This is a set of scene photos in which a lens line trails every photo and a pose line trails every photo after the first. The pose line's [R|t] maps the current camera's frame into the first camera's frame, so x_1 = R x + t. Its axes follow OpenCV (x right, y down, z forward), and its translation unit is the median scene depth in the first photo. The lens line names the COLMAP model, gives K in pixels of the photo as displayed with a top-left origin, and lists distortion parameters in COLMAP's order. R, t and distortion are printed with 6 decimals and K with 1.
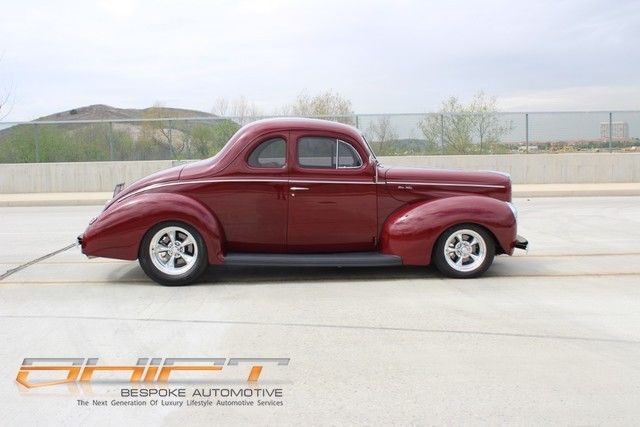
lens RADIAL K [[716.0, 0, 320.0], [0, 716.0, 213.5], [0, 0, 1]] dist [-0.095602, 0.057364]
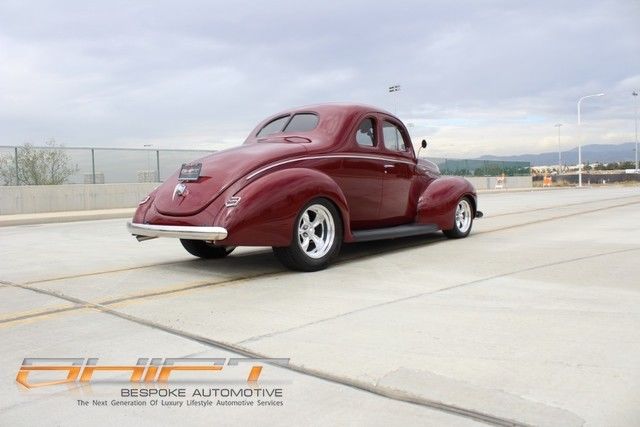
lens RADIAL K [[541.6, 0, 320.0], [0, 541.6, 213.5], [0, 0, 1]] dist [-0.133903, 0.009040]
pose [[0.673160, -0.044335, 0.738167, -0.696269], [0.086698, 0.996049, -0.019239, 0.042456], [-0.734397, 0.076949, 0.674344, 0.524182]]
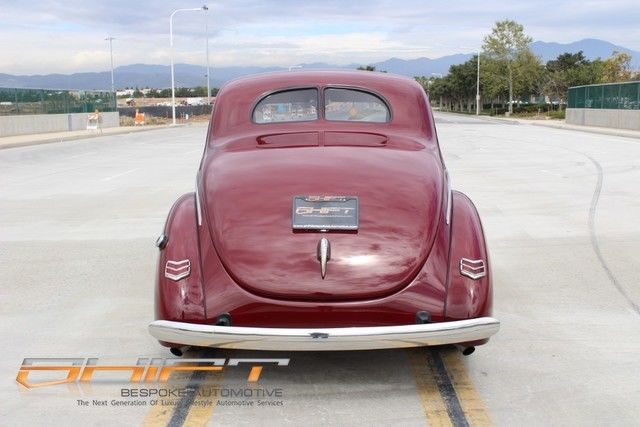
lens RADIAL K [[716.0, 0, 320.0], [0, 716.0, 213.5], [0, 0, 1]] dist [-0.095602, 0.057364]
pose [[-0.014384, -0.140655, 0.989954, -0.778974], [0.097552, 0.985136, 0.141388, -0.104256], [-0.995126, 0.098606, -0.000449, 1.100856]]
